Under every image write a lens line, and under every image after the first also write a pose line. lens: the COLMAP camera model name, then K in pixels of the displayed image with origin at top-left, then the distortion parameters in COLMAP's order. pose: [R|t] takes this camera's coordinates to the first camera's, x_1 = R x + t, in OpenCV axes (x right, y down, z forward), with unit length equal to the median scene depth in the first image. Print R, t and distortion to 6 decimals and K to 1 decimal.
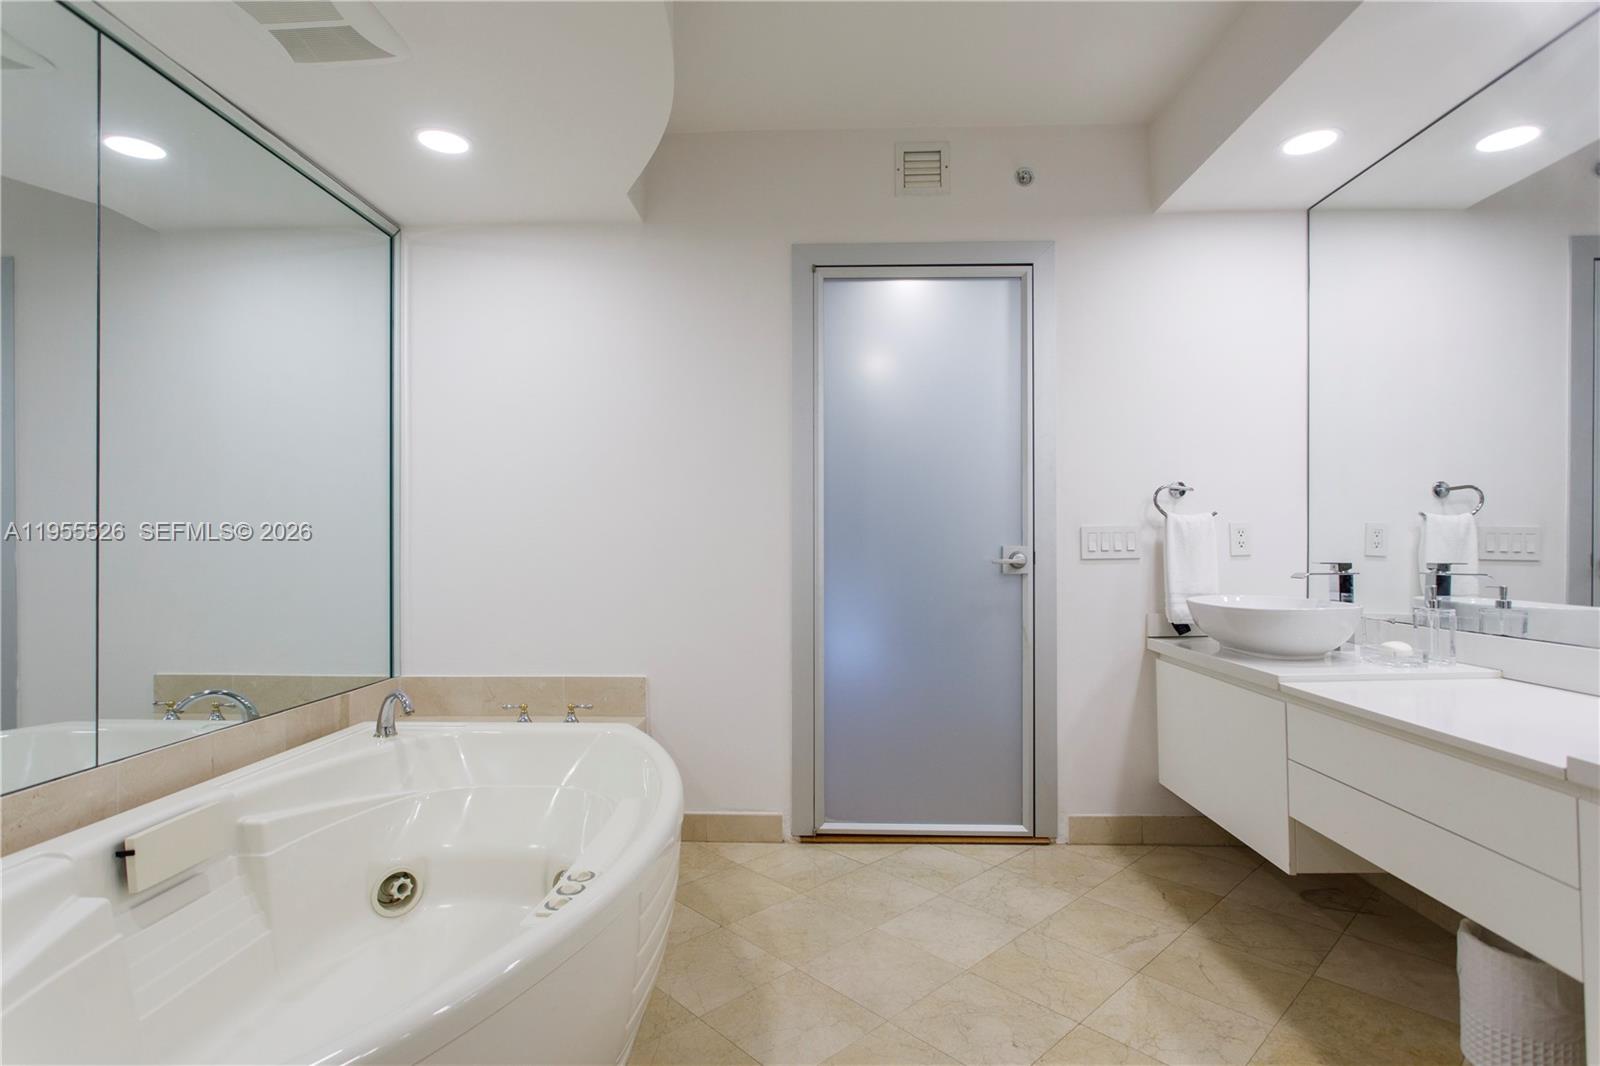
lens RADIAL K [[779.2, 0, 798.8], [0, 779.2, 540.8], [0, 0, 1]] dist [-0.002180, -0.000137]
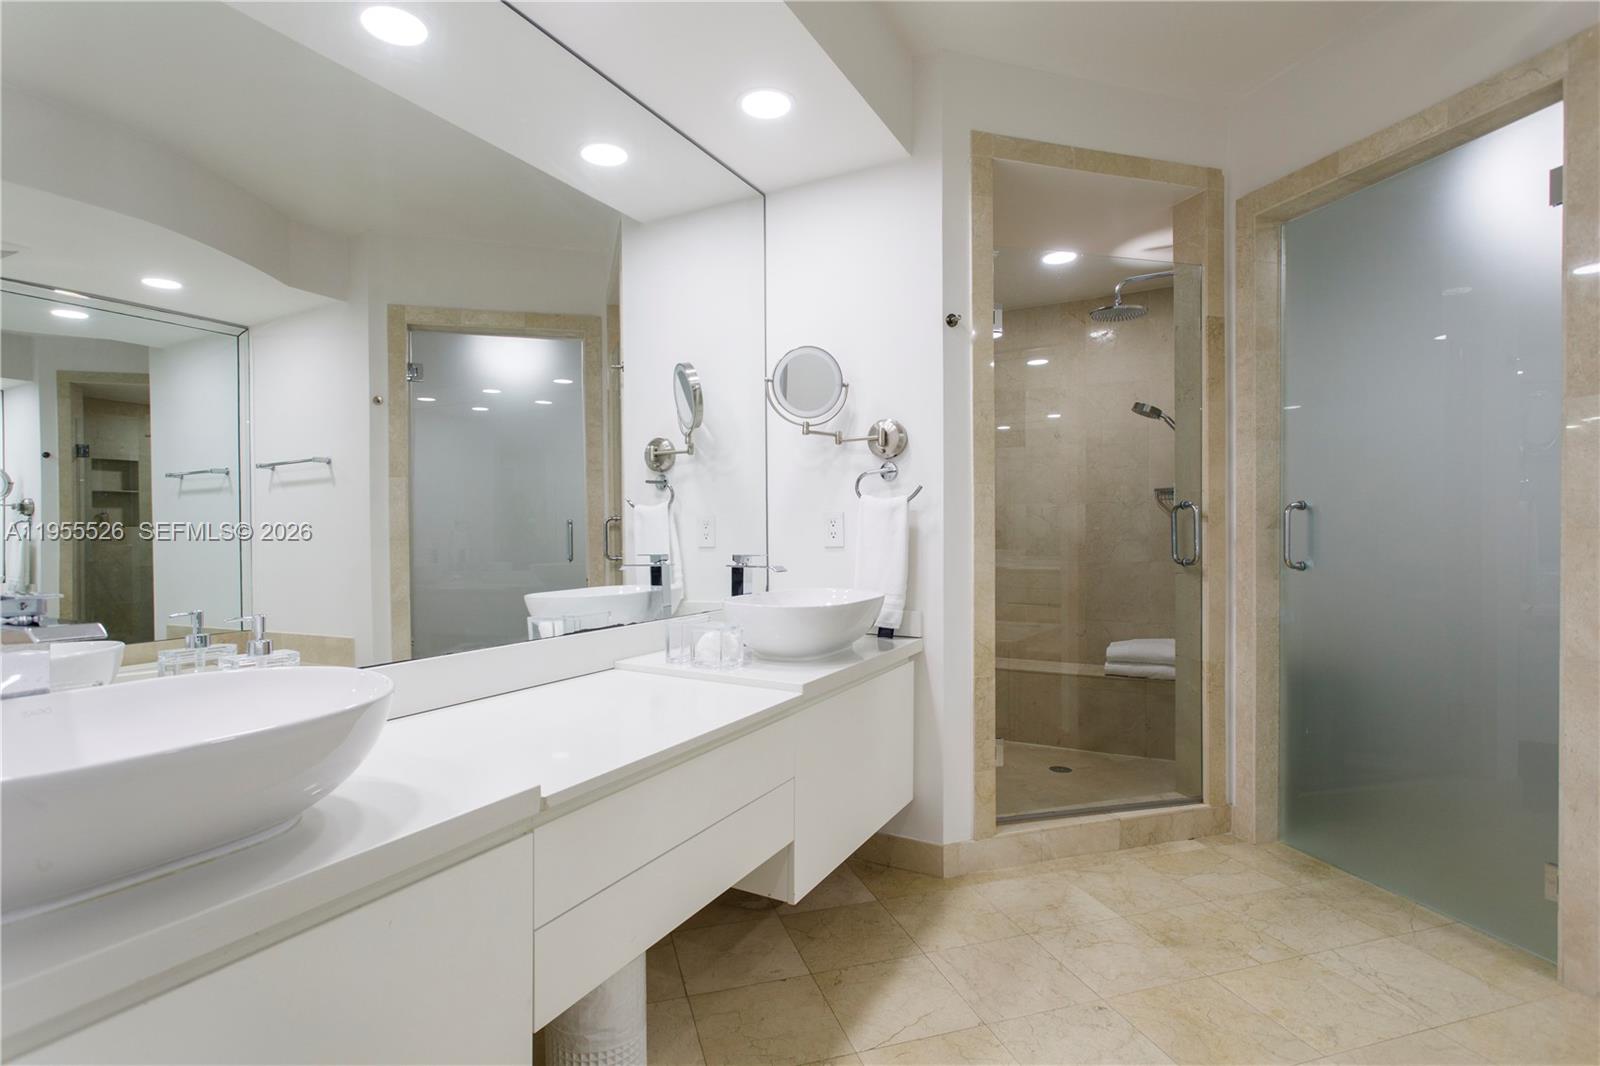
lens RADIAL K [[779.2, 0, 798.8], [0, 779.2, 540.8], [0, 0, 1]] dist [-0.002180, -0.000137]
pose [[0.892255, -0.004156, -0.451514, 1.230656], [0.009948, 0.999896, 0.010454, 0.002479], [0.451423, -0.013820, 0.892203, 0.173099]]
